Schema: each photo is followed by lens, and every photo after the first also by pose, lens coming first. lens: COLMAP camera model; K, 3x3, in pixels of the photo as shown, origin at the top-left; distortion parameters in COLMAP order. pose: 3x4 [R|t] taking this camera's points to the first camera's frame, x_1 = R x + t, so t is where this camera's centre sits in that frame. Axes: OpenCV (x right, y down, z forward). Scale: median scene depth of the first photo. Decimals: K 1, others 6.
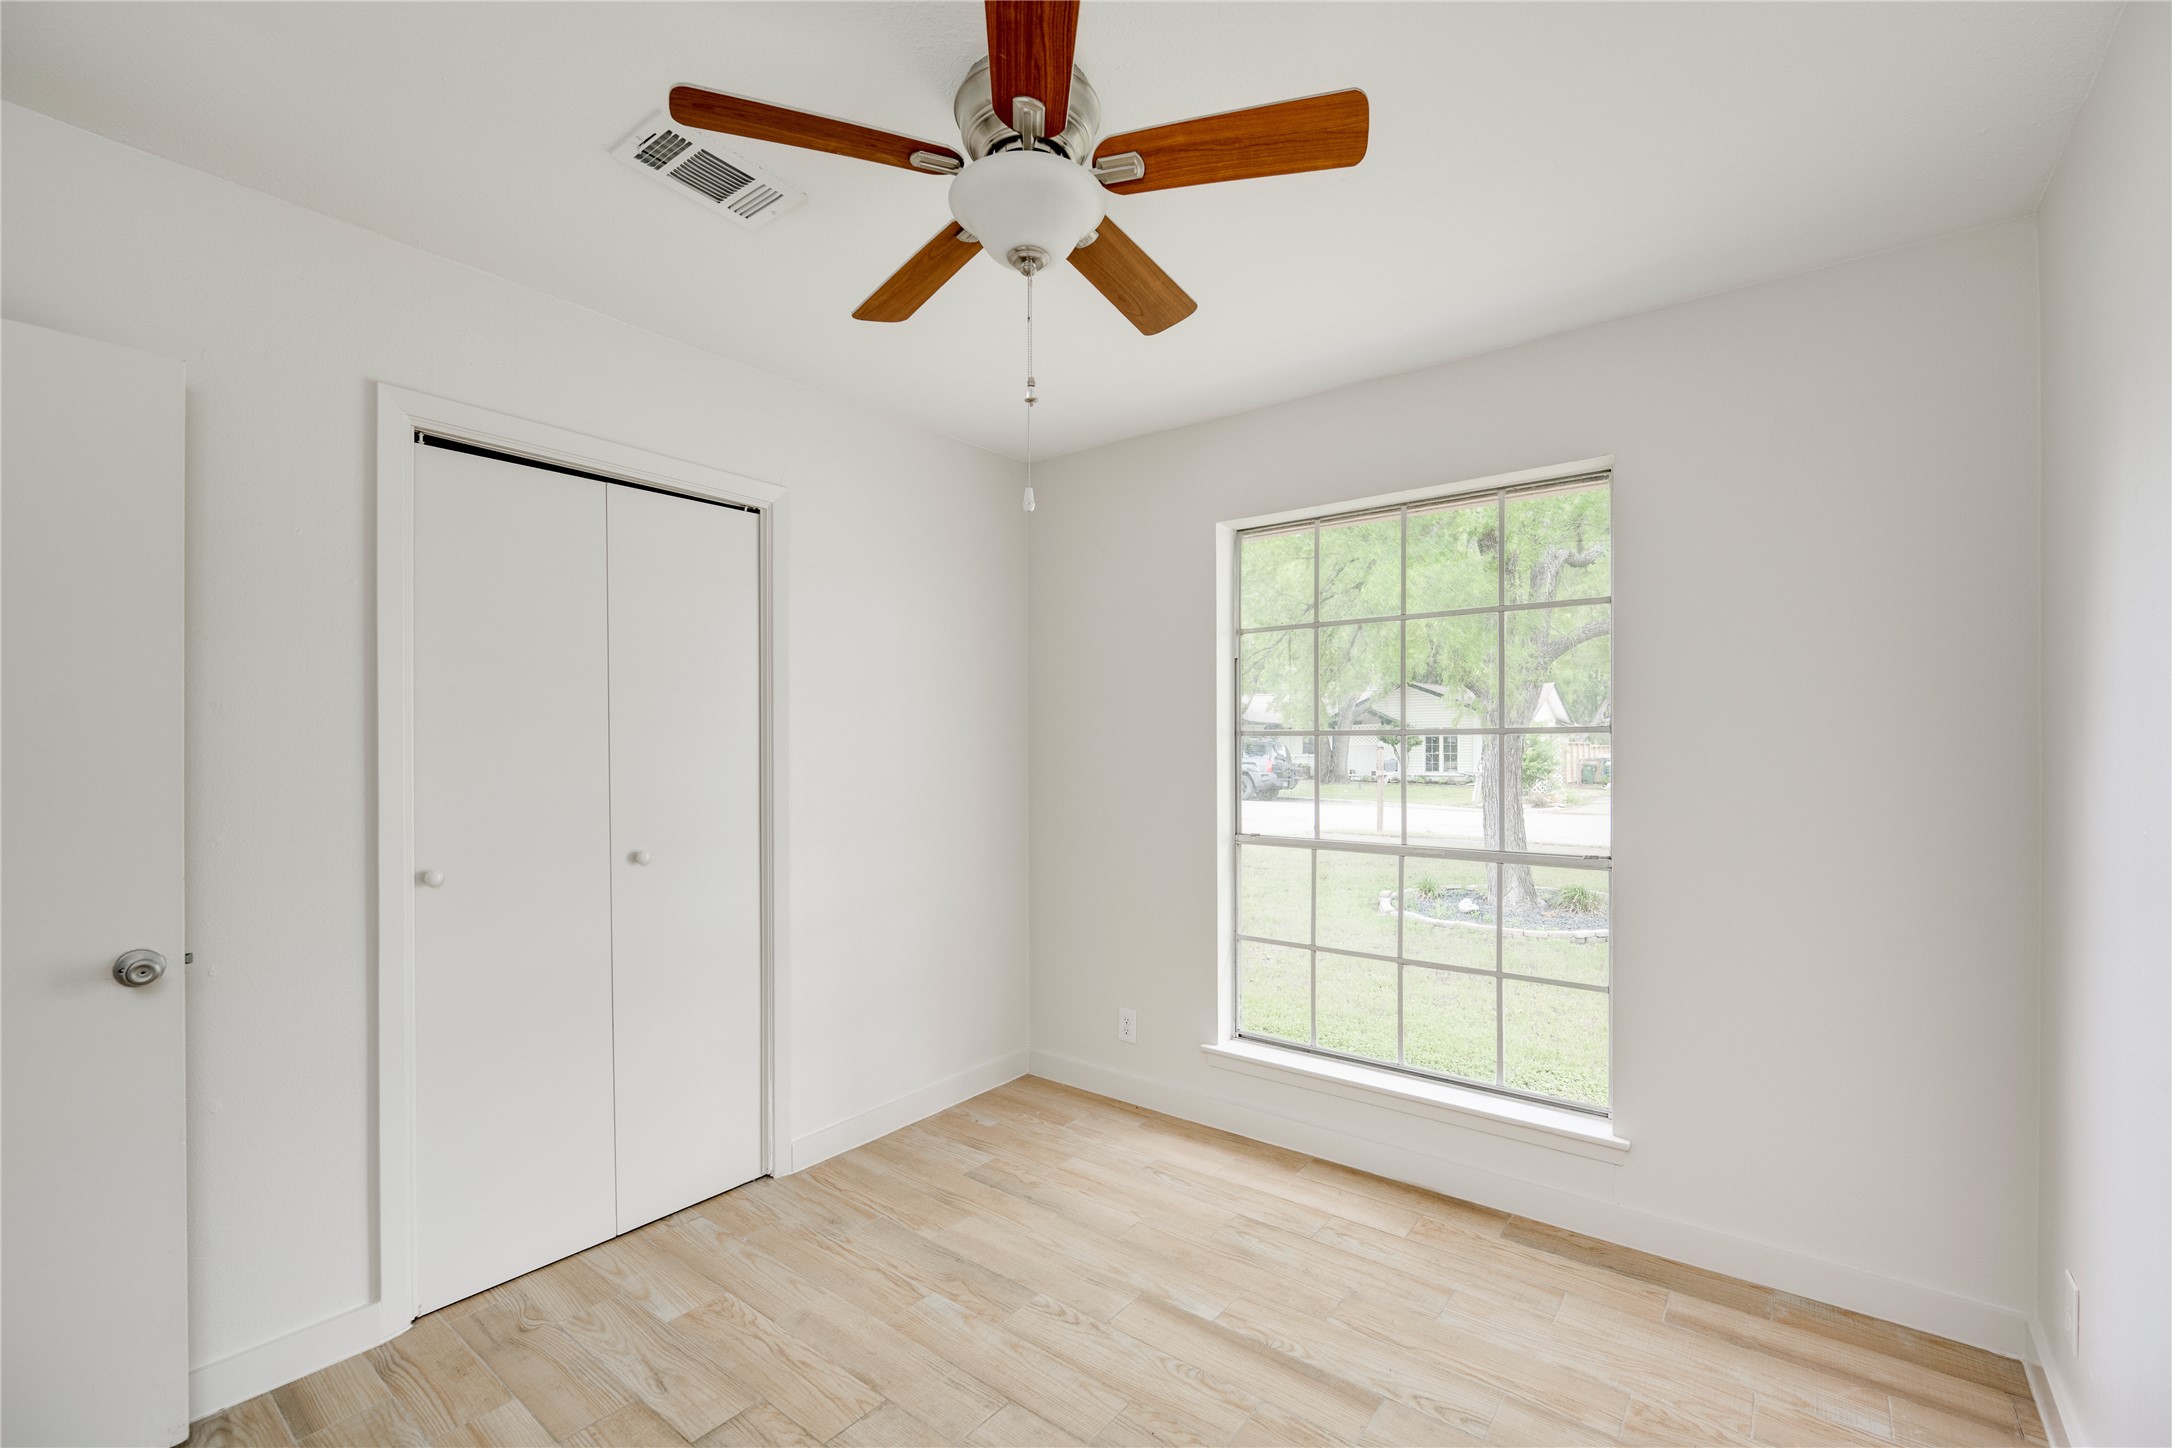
lens RADIAL K [[949.8, 0, 1091.4], [0, 949.8, 738.0], [0, 0, 1]] dist [-0.000892, 0.000235]
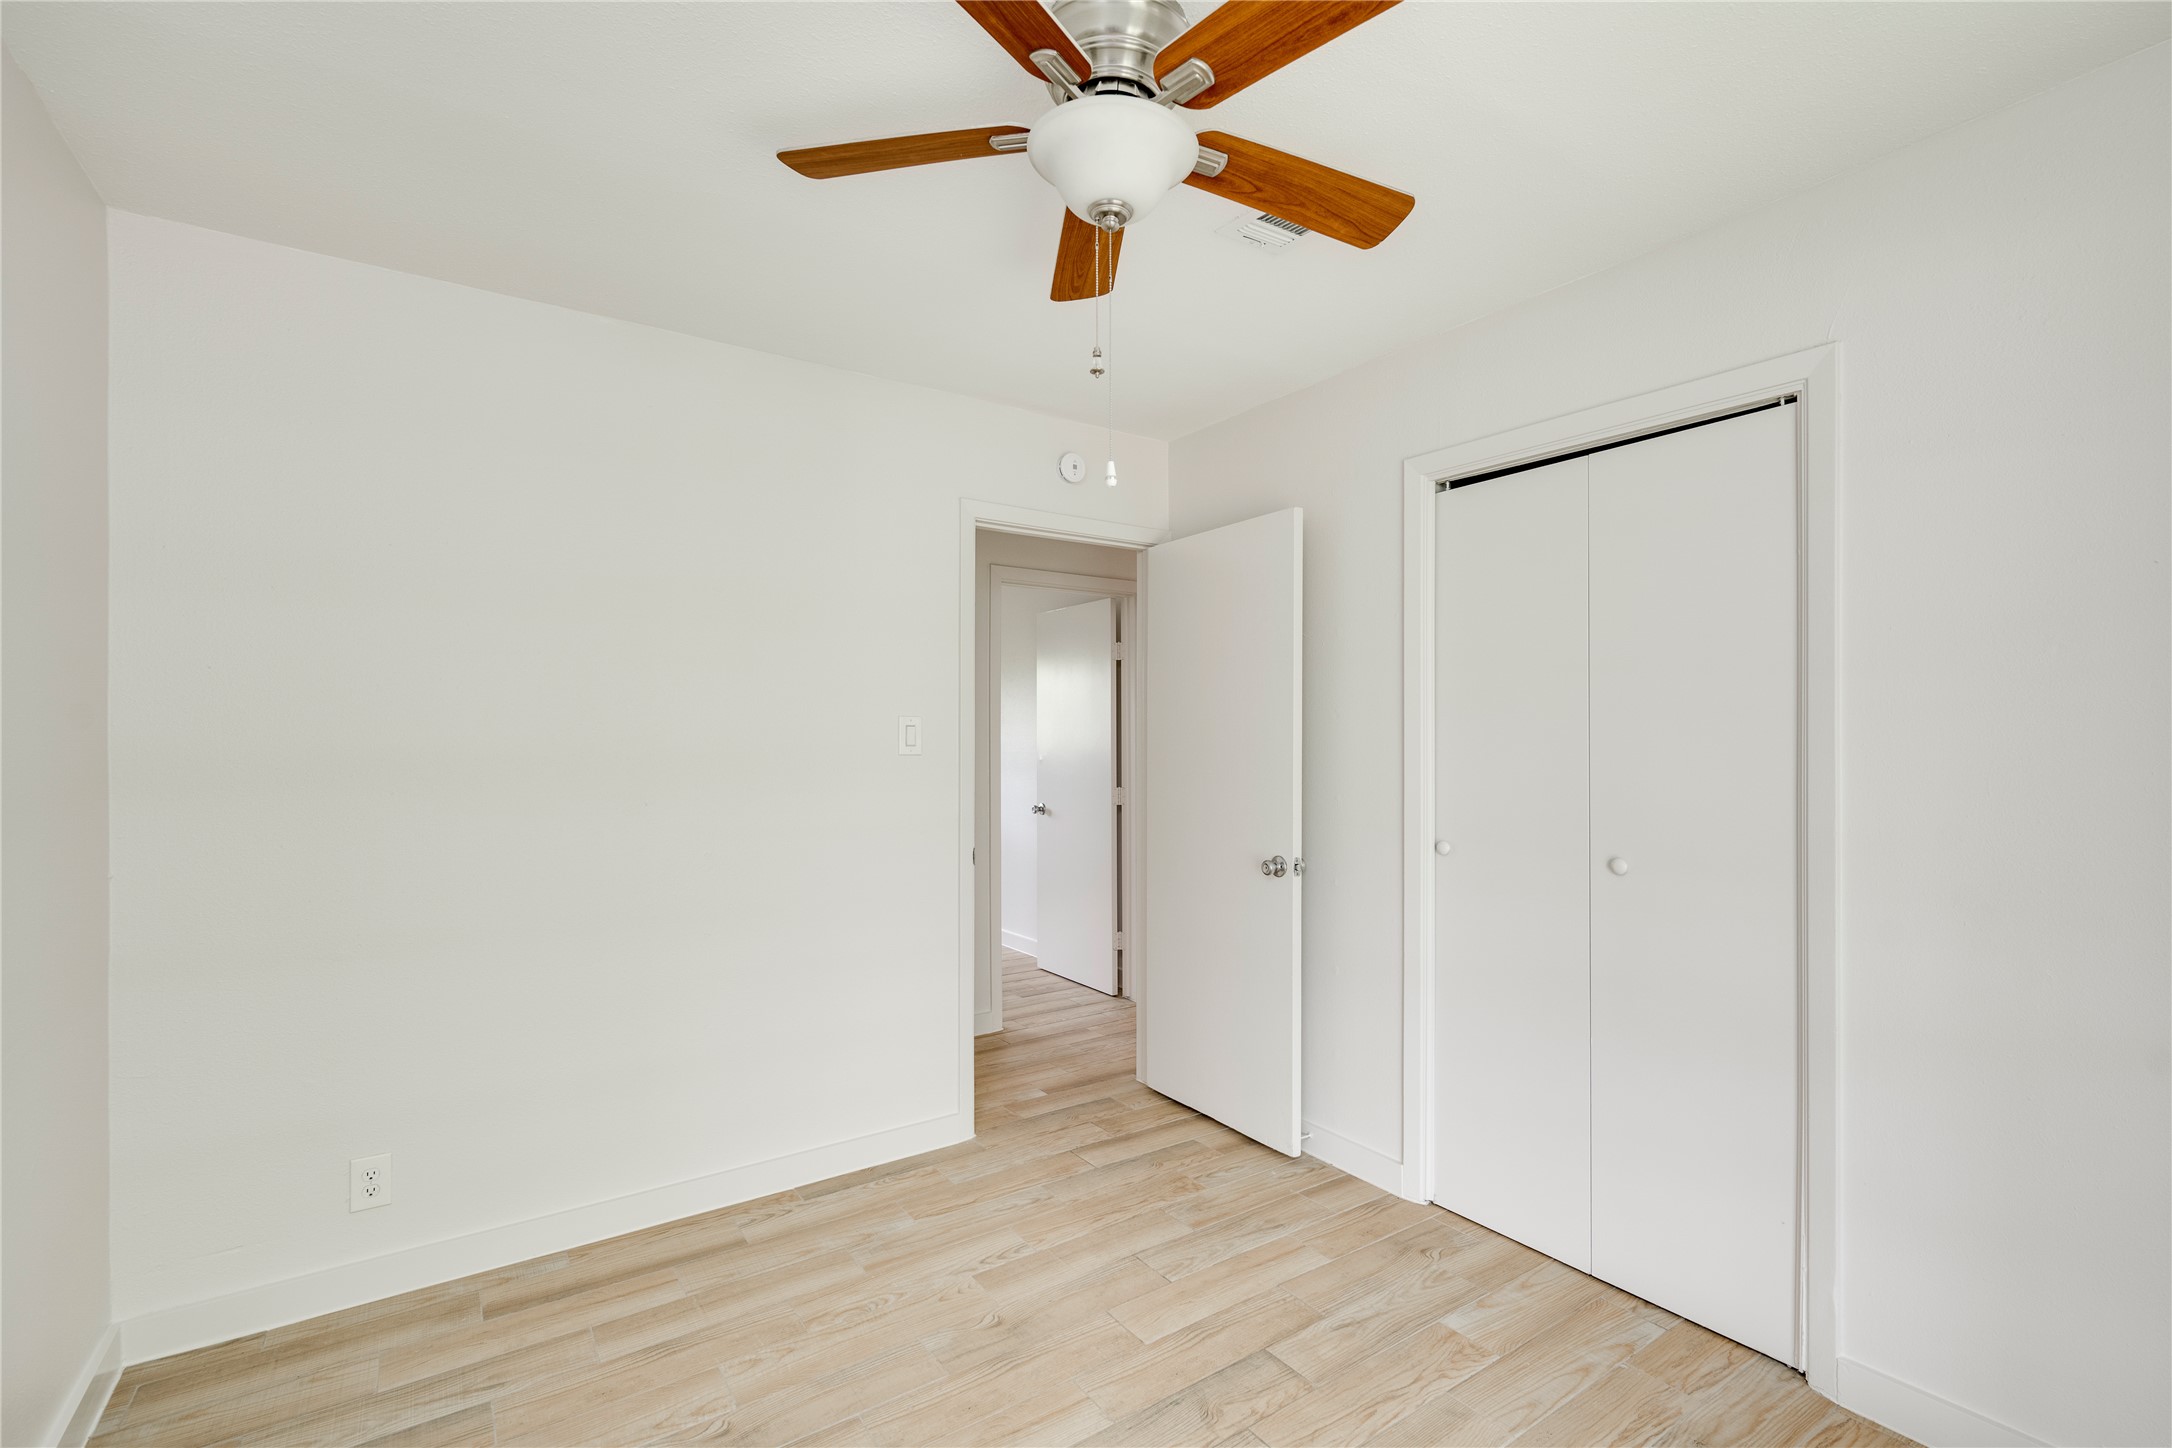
lens RADIAL K [[996.1, 0, 1098.7], [0, 996.1, 721.7], [0, 0, 1]] dist [-0.000472, -0.000163]
pose [[-0.317513, -0.012765, -0.948168, 0.657709], [0.009905, 0.999810, -0.016777, 0.003659], [0.948202, -0.014718, -0.317327, 1.000494]]
